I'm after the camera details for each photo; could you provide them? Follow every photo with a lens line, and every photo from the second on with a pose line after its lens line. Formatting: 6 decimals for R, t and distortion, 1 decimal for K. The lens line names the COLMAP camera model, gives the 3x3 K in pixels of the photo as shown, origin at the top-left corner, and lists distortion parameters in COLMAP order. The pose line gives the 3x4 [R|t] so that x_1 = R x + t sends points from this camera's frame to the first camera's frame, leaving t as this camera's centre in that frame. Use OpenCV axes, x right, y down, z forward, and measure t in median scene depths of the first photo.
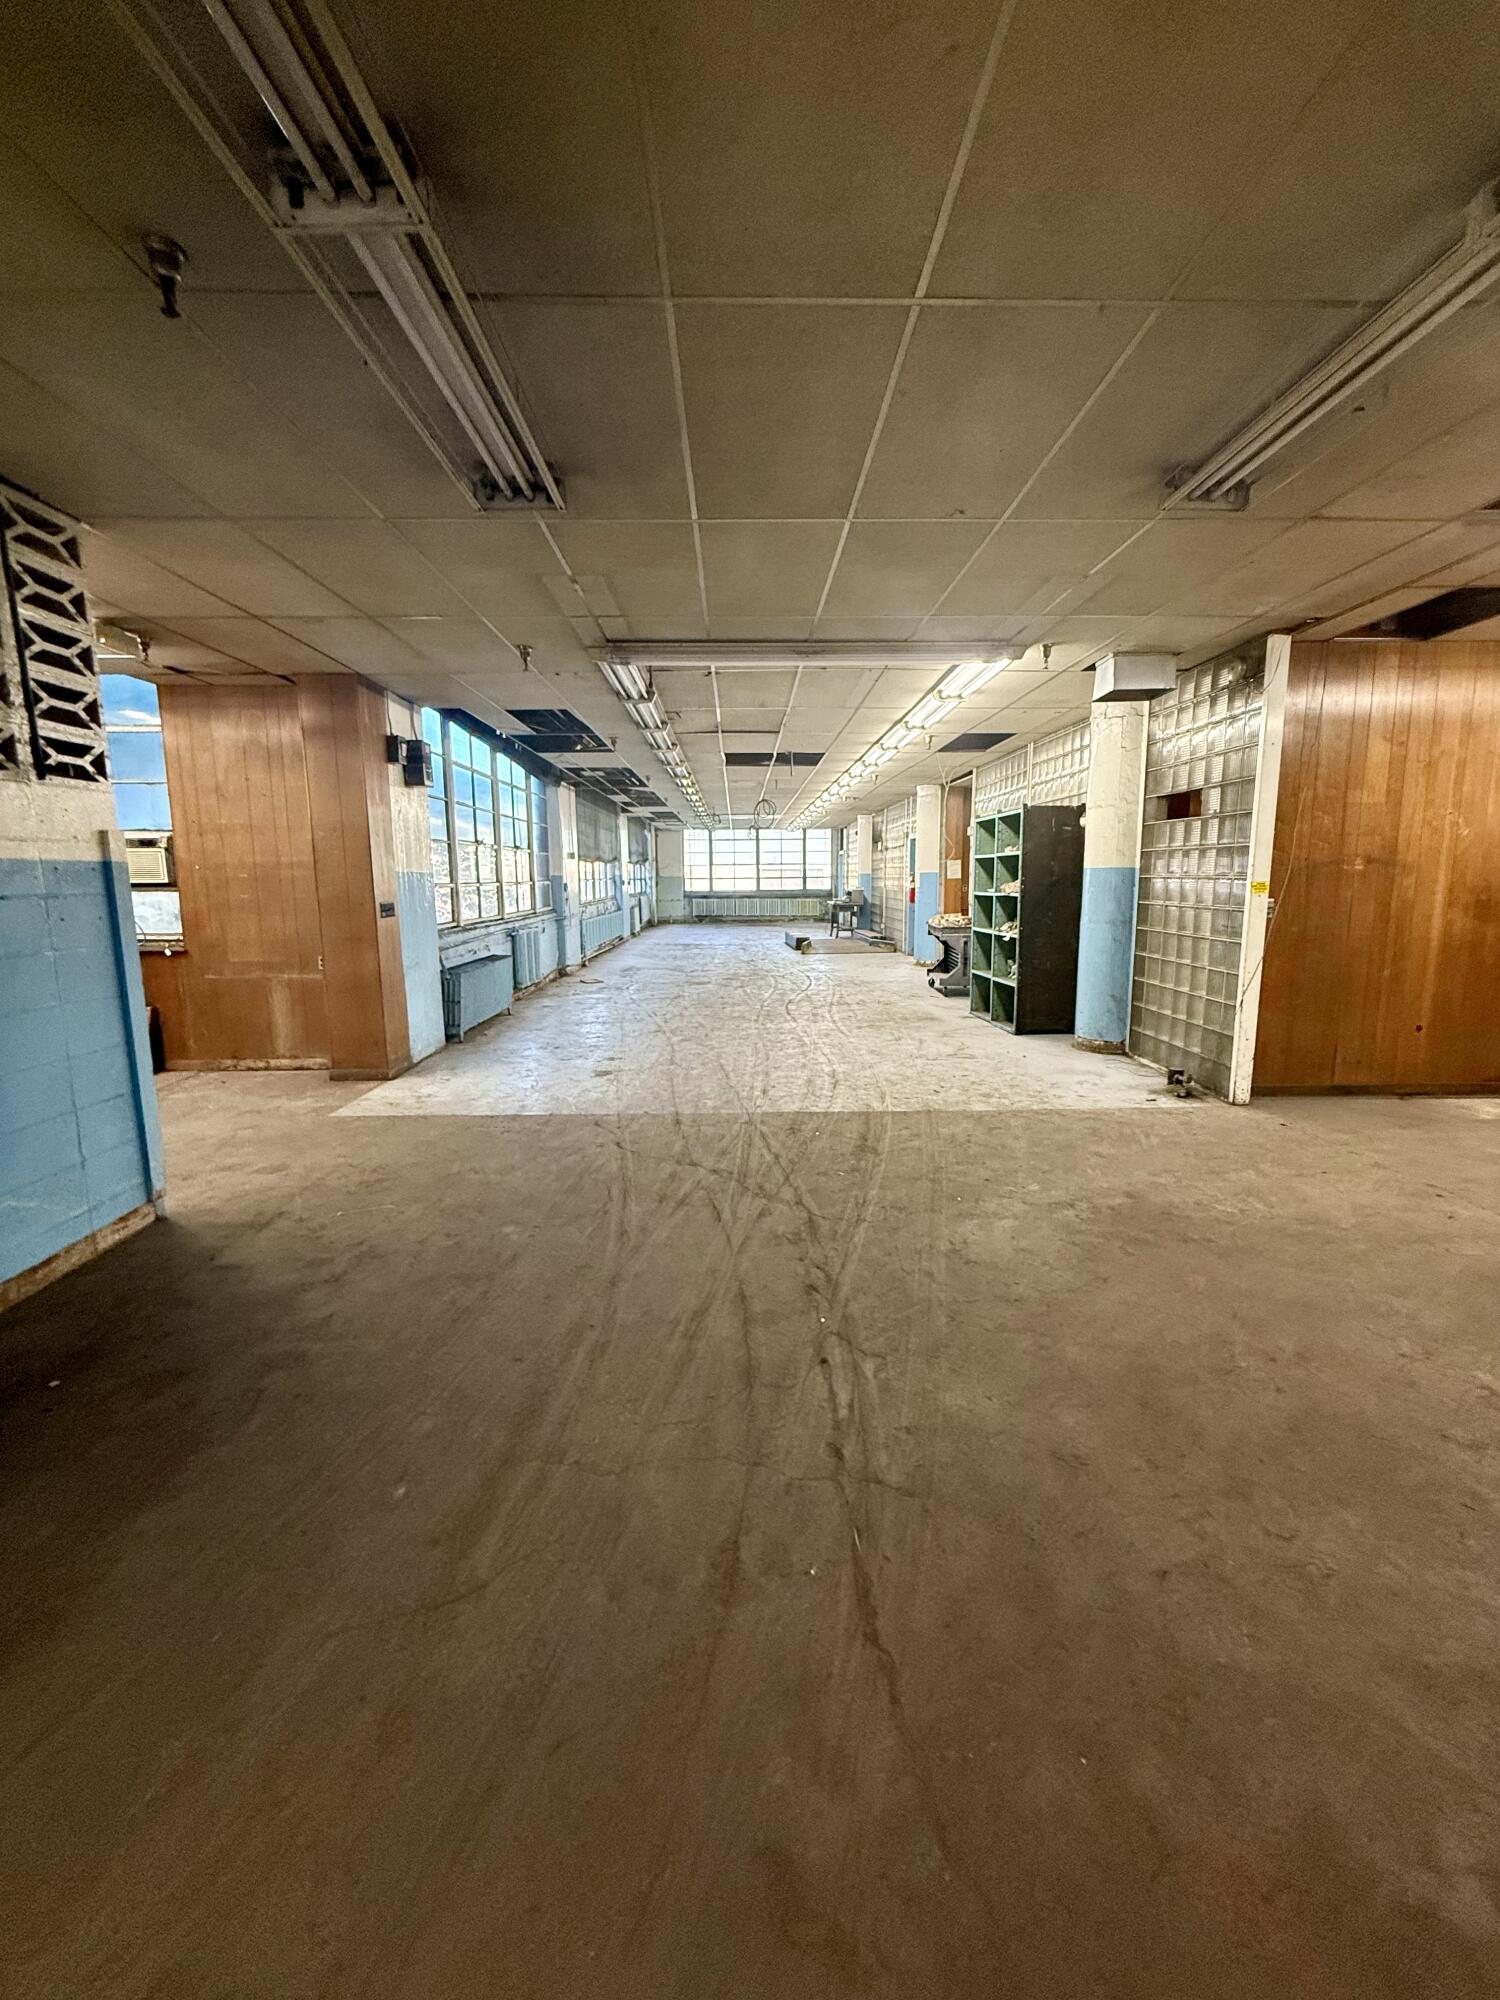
lens RADIAL K [[798.7, 0, 745.1], [0, 798.7, 996.6], [0, 0, 1]] dist [0.000733, 0.000135]
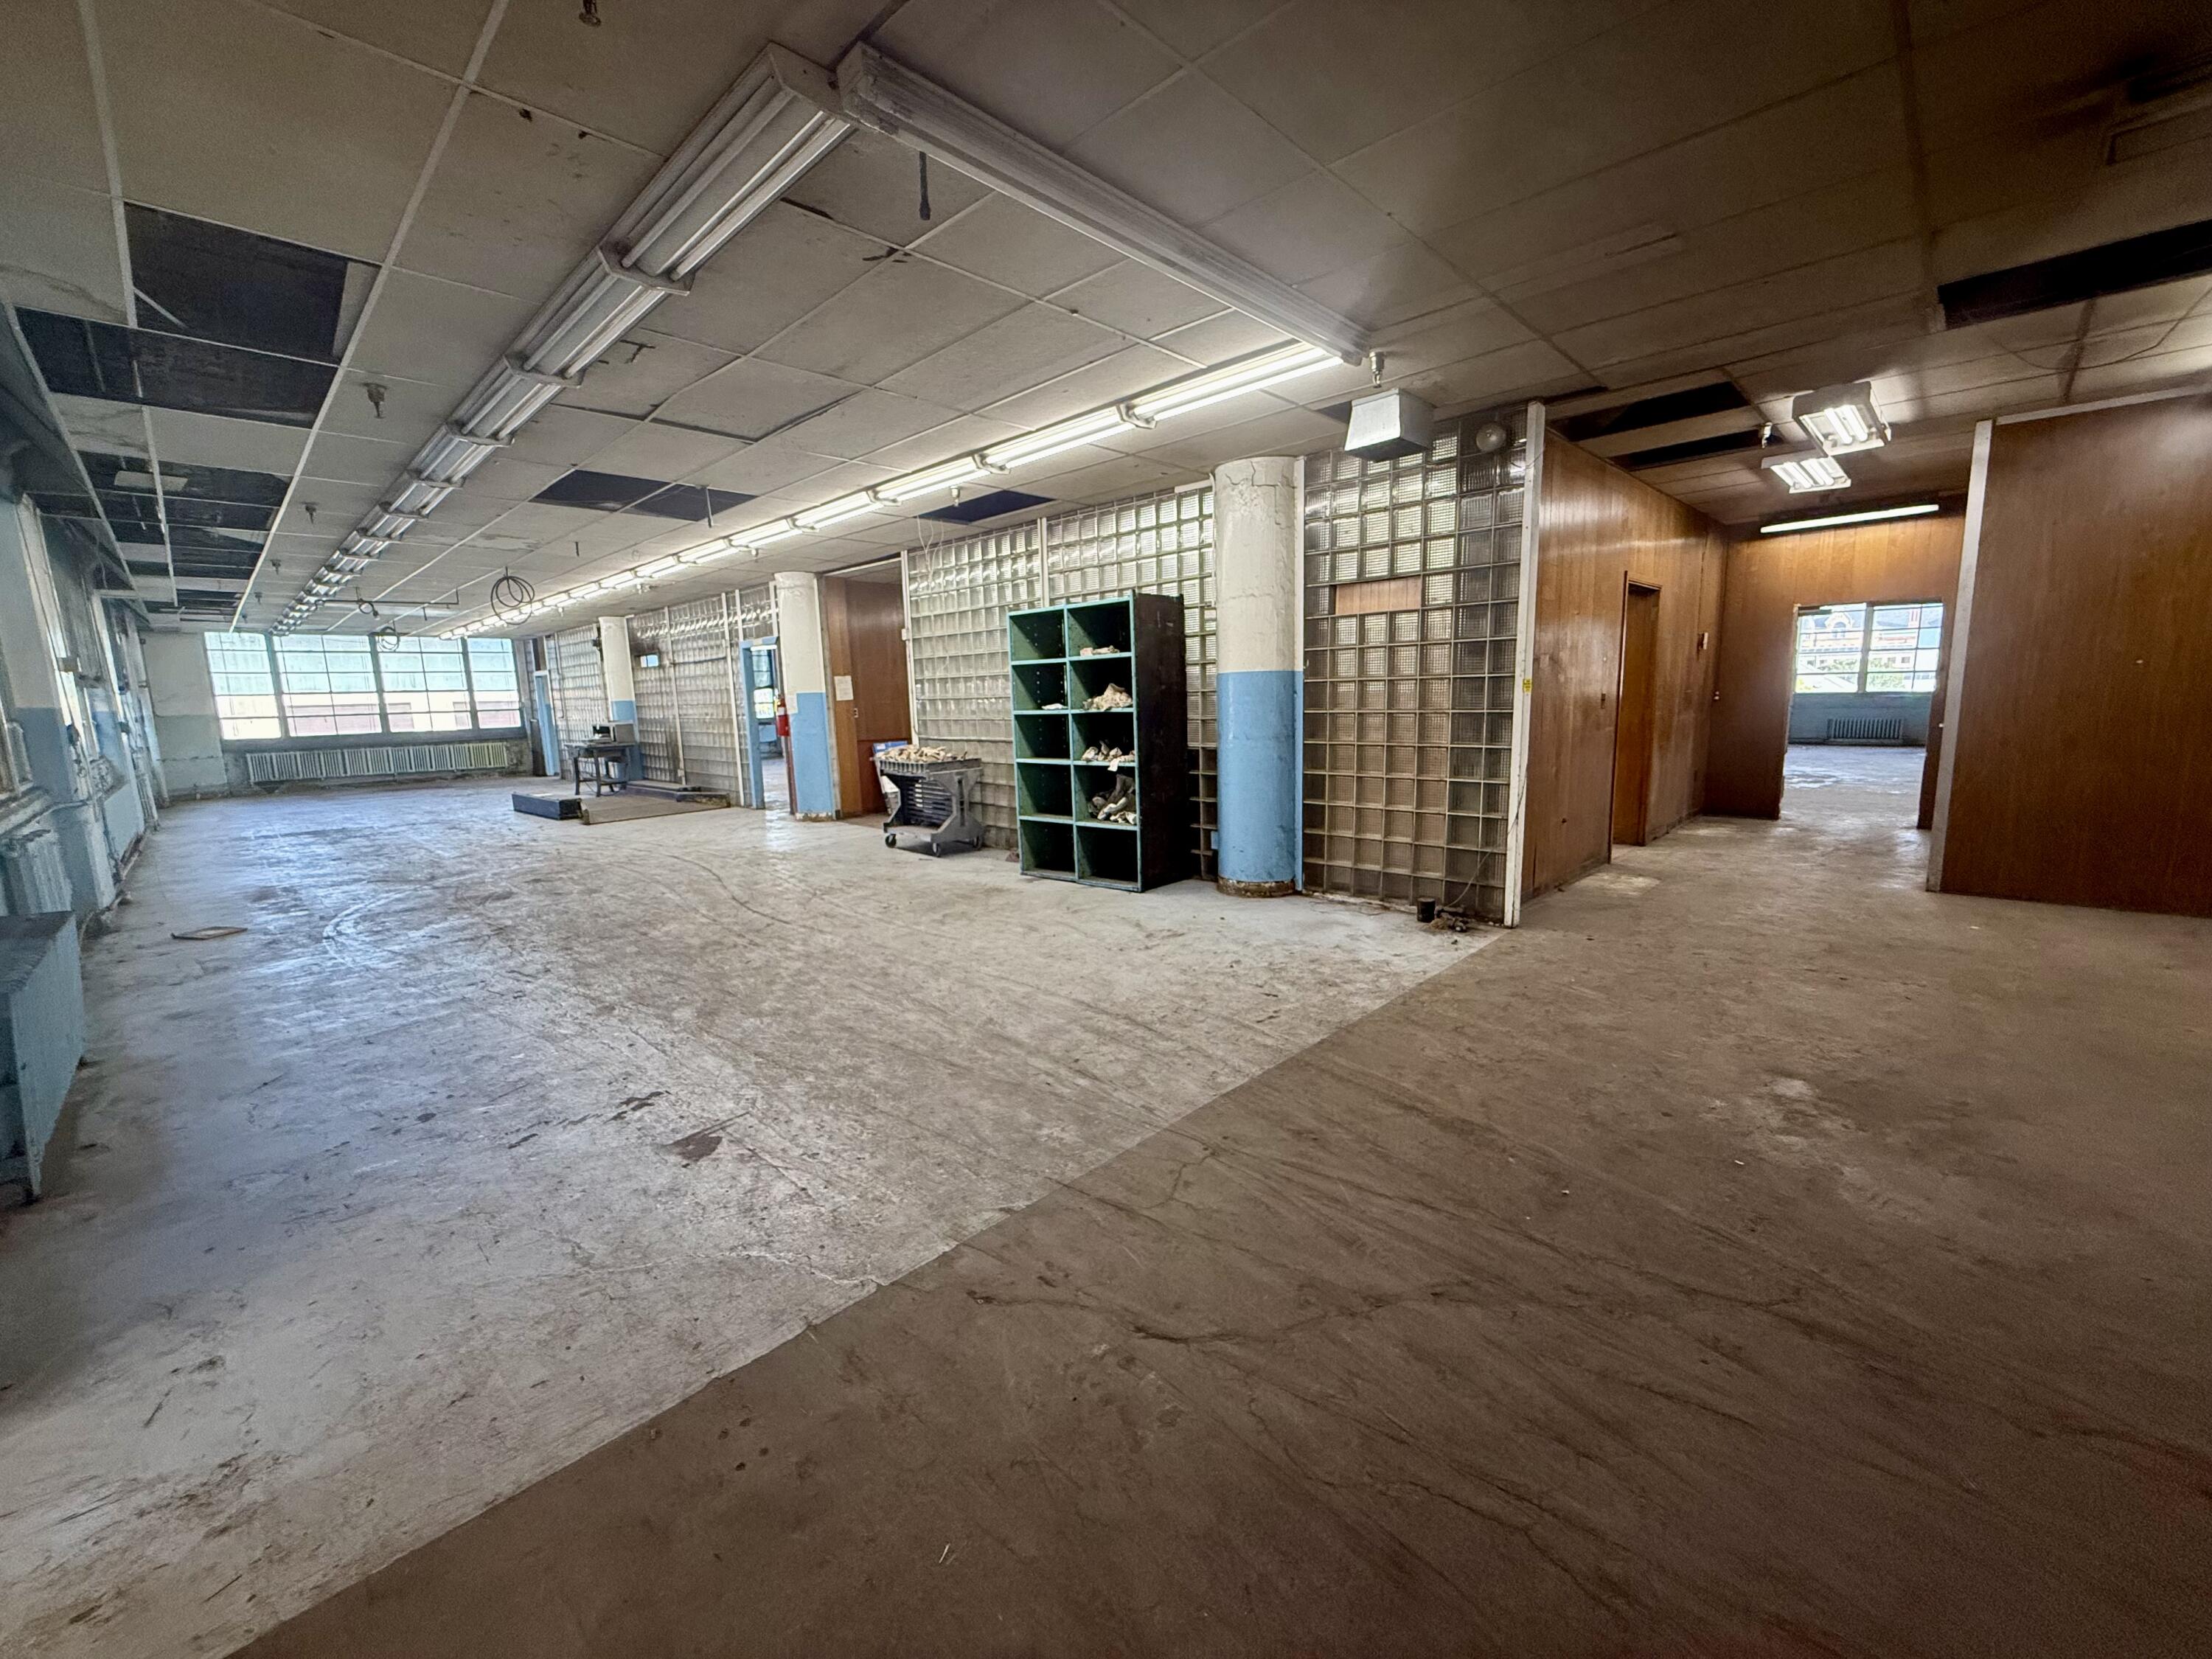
lens RADIAL K [[883.4, 0, 1109.0], [0, 883.4, 831.9], [0, 0, 1]] dist [0.000733, 0.000135]
pose [[0.706600, -0.118226, 0.697667, -0.320797], [0.125733, 0.991232, 0.040630, -0.057600], [-0.696353, 0.059011, 0.715269, 0.493479]]
